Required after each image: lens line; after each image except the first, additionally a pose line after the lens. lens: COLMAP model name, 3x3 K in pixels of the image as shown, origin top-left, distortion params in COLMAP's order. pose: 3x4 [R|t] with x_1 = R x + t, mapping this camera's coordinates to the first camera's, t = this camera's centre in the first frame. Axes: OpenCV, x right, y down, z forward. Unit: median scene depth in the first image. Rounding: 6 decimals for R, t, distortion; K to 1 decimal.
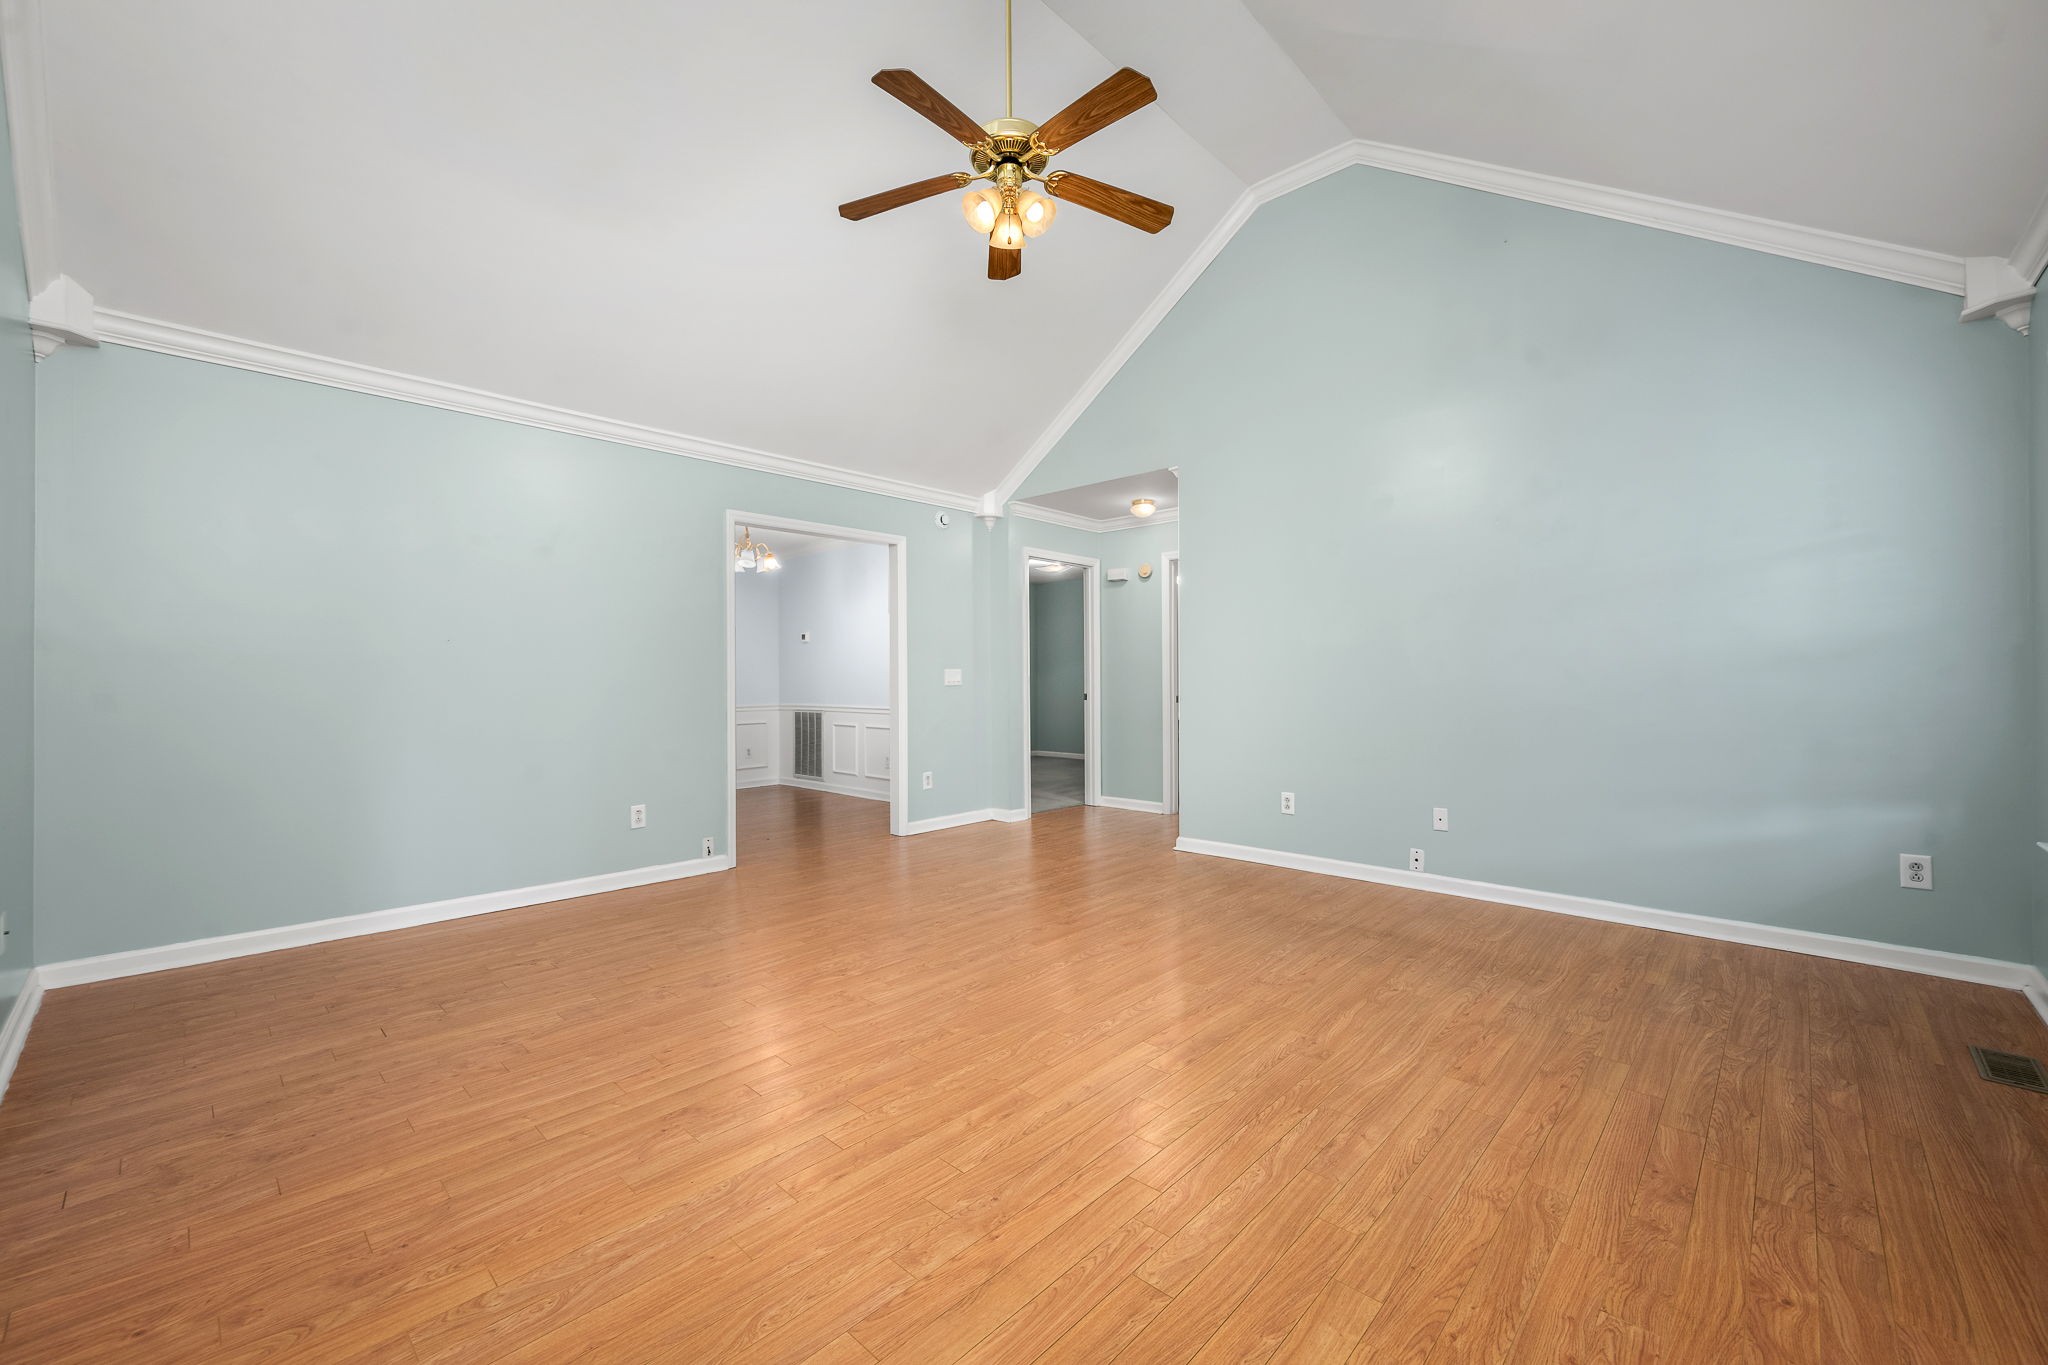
lens RADIAL K [[819.3, 0, 1025.2], [0, 819.3, 683.9], [0, 0, 1]] dist [-0.000374, 0.000619]
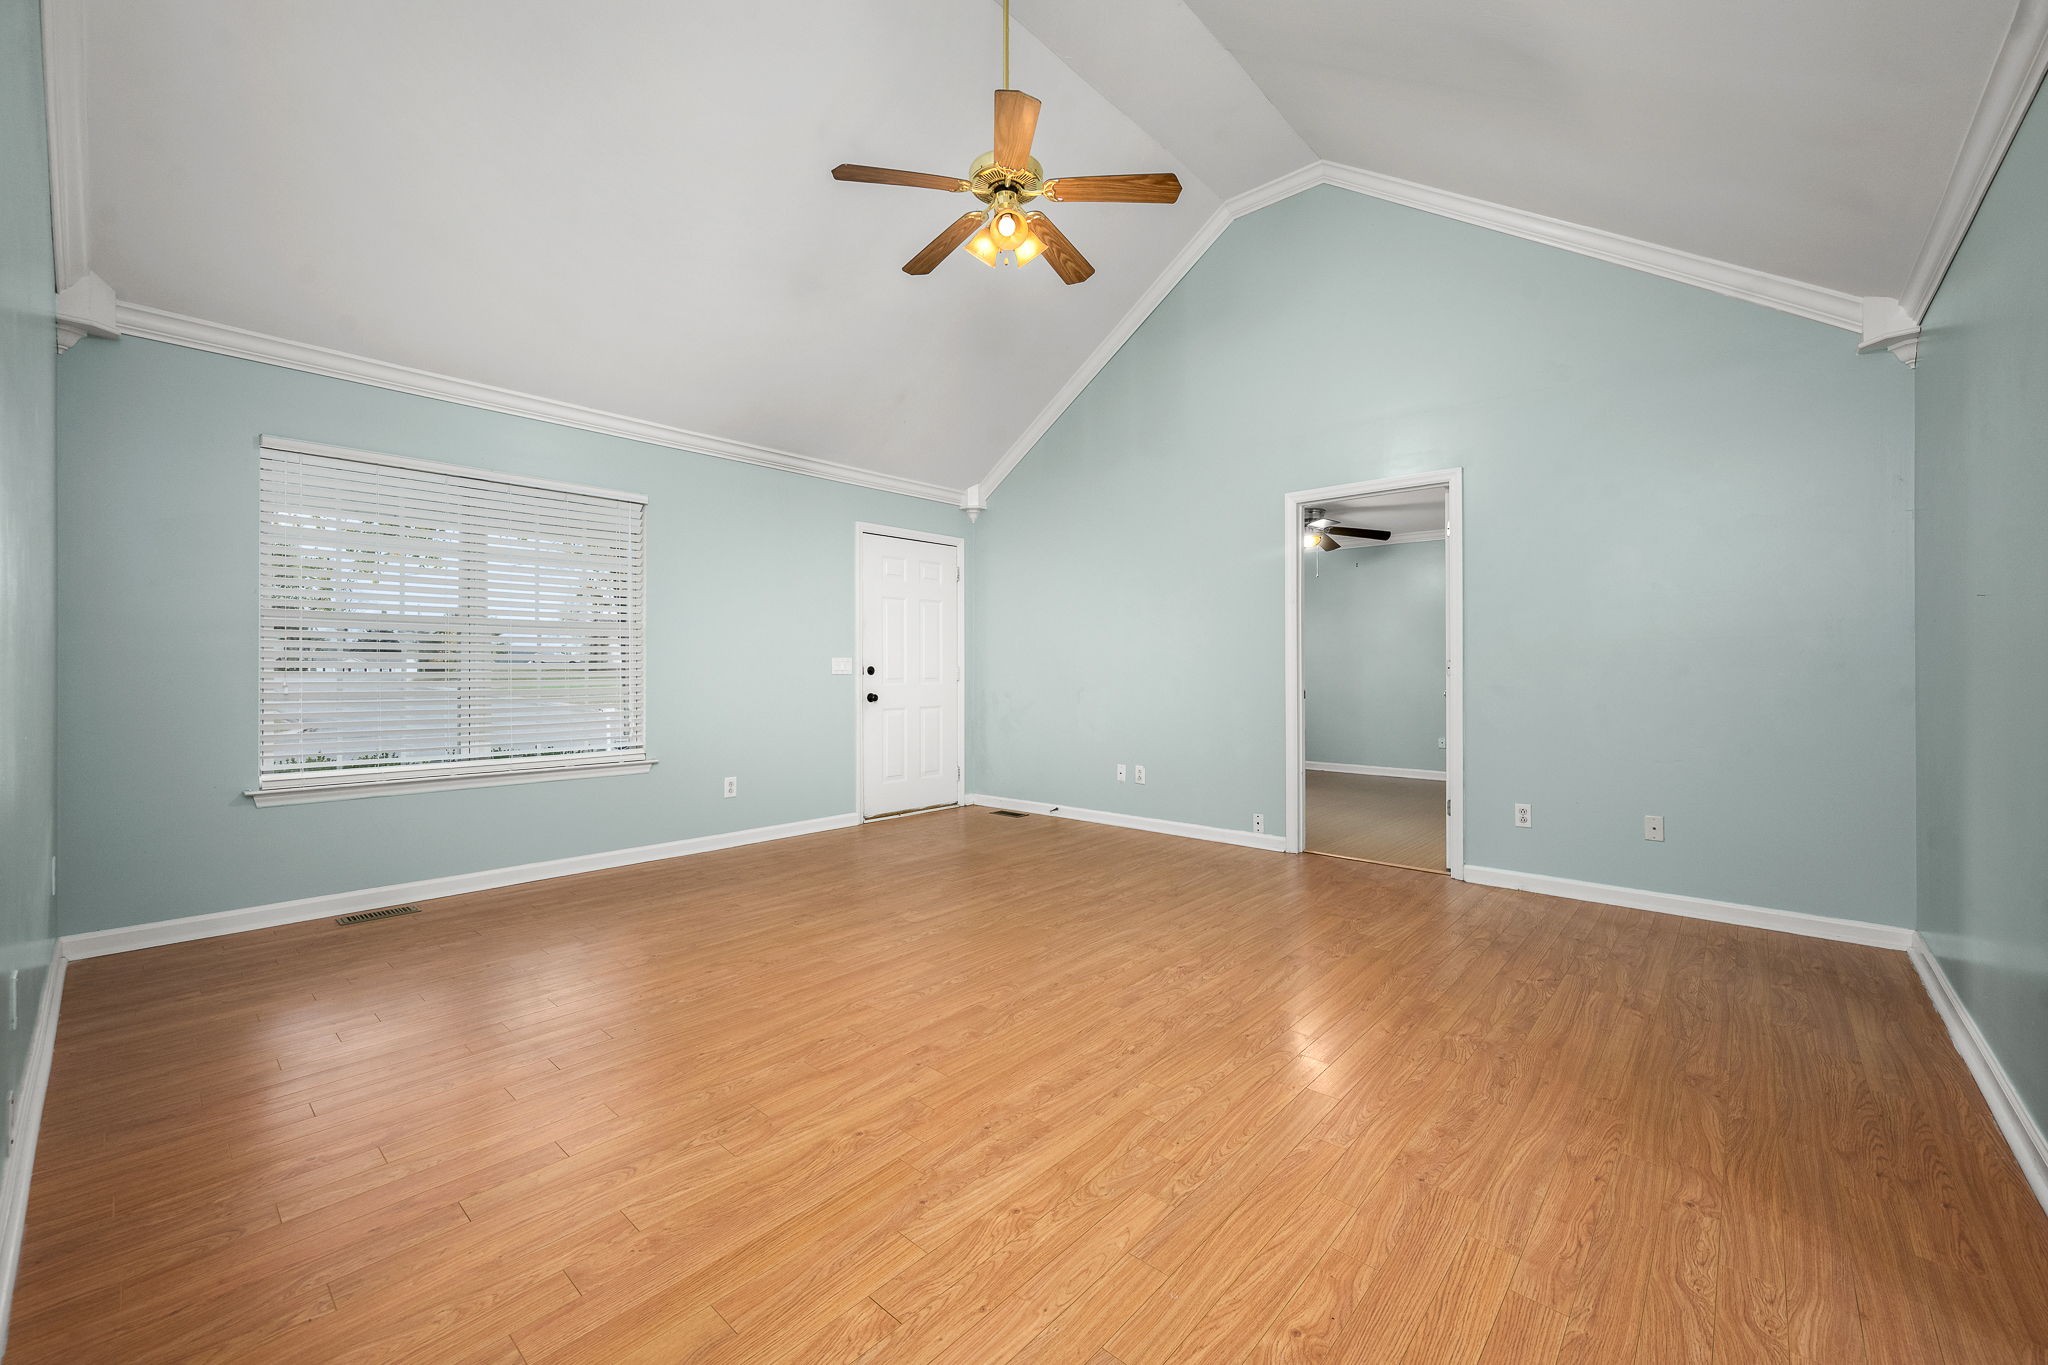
lens RADIAL K [[819.3, 0, 1002.0], [0, 819.3, 677.5], [0, 0, 1]] dist [-0.000374, 0.000619]
pose [[-0.999989, 0.004708, 0.000366, -0.015014], [0.004713, 0.999850, 0.016647, -0.013360], [-0.000288, 0.016649, -0.999861, 2.848997]]
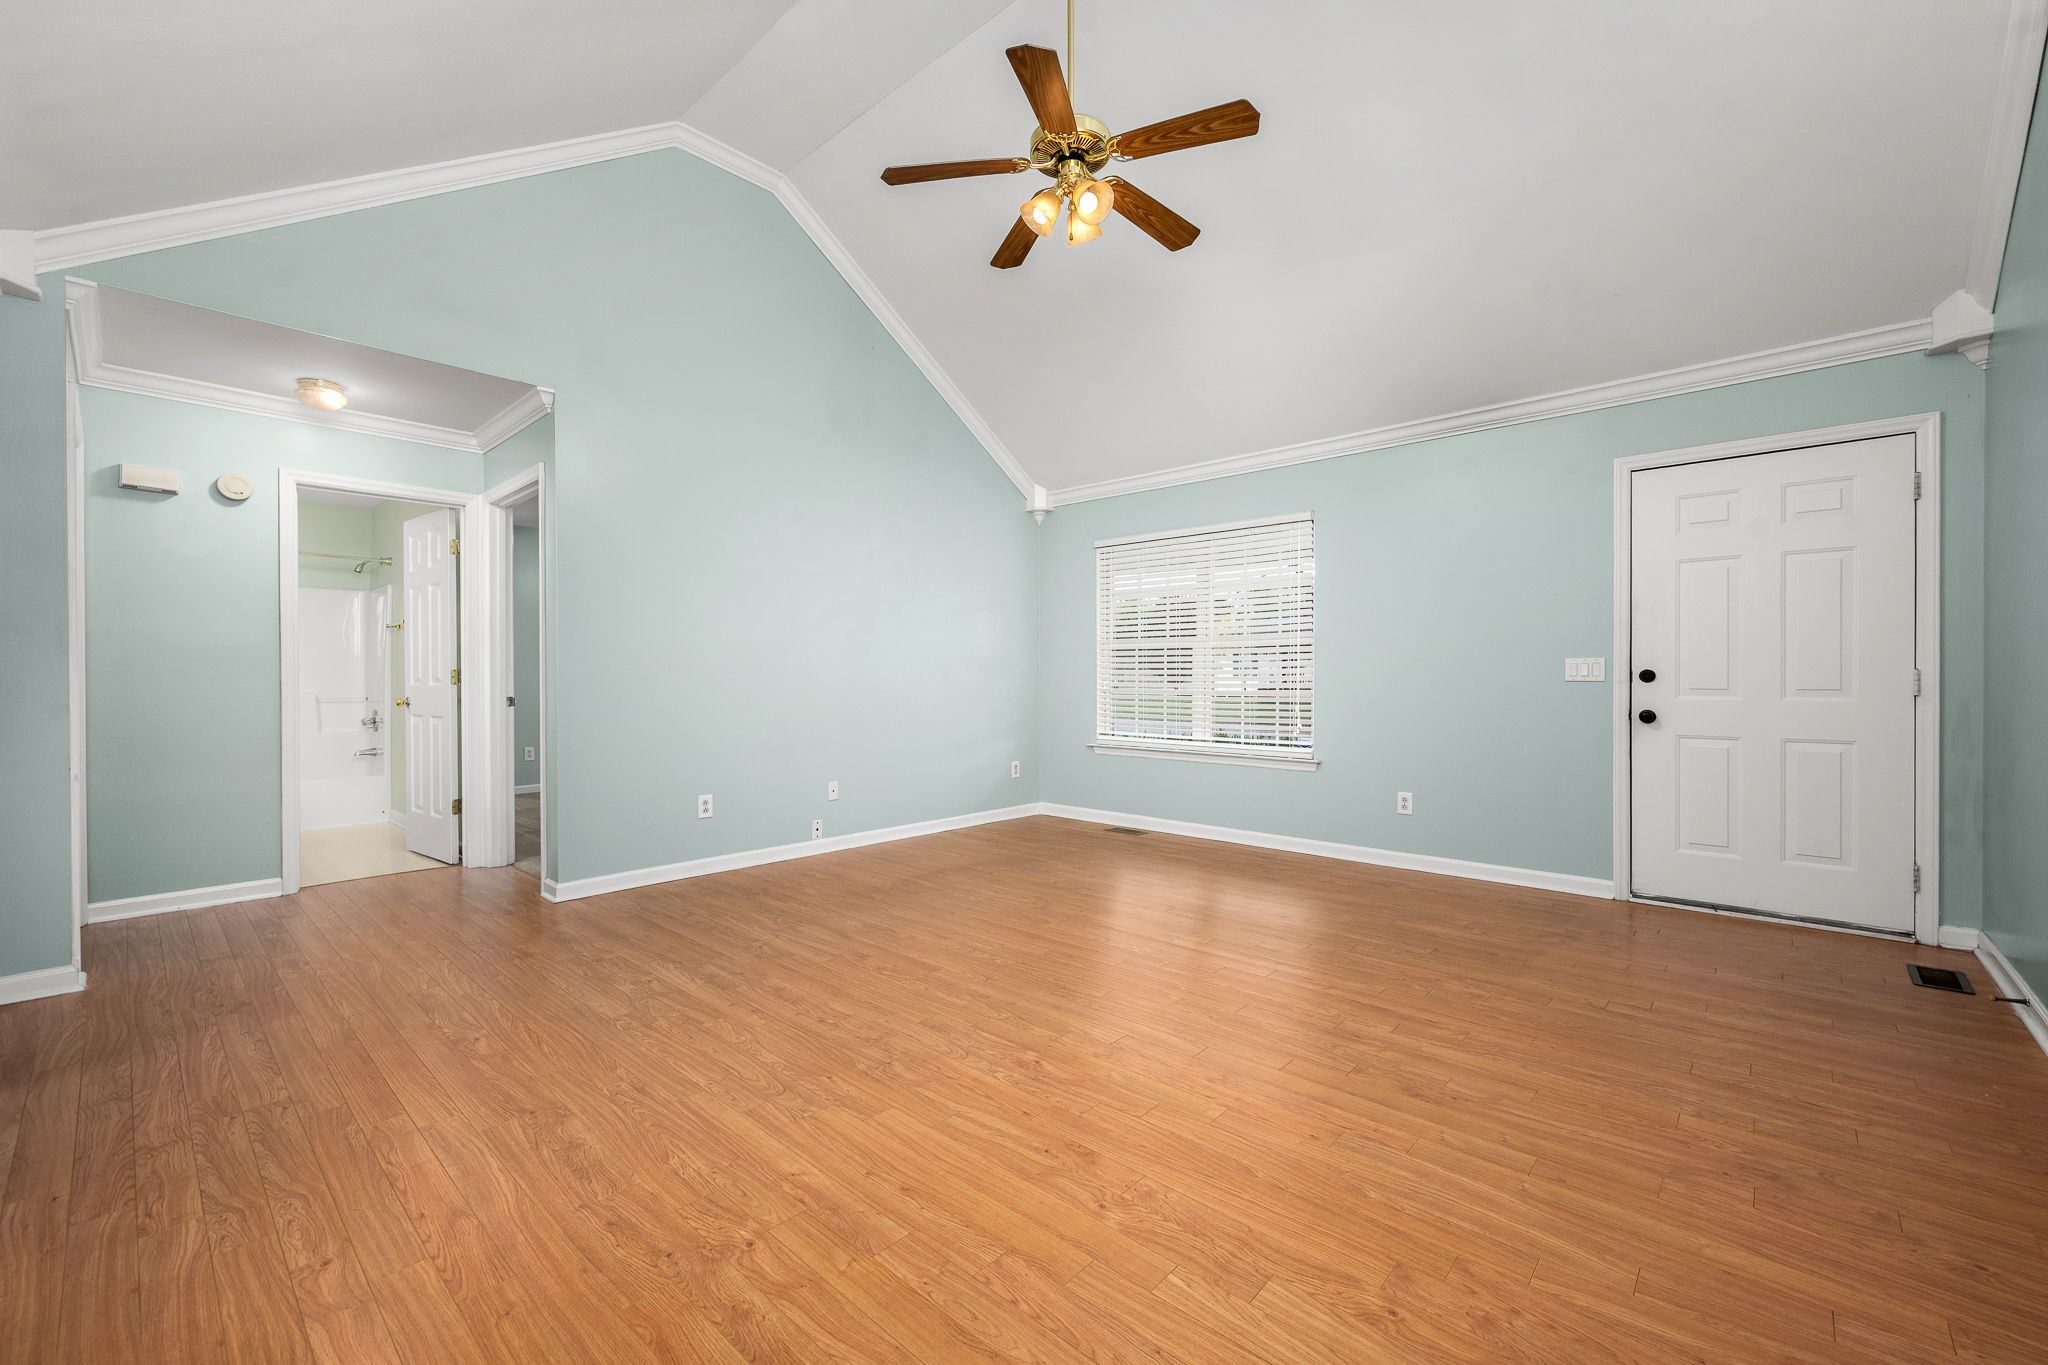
lens RADIAL K [[819.3, 0, 1024.2], [0, 819.3, 675.4], [0, 0, 1]] dist [-0.000374, 0.000619]
pose [[-0.011015, 0.006480, 0.999918, -1.393605], [0.005419, 0.999965, -0.006420, 0.013881], [-0.999925, 0.005348, -0.011050, 1.467947]]
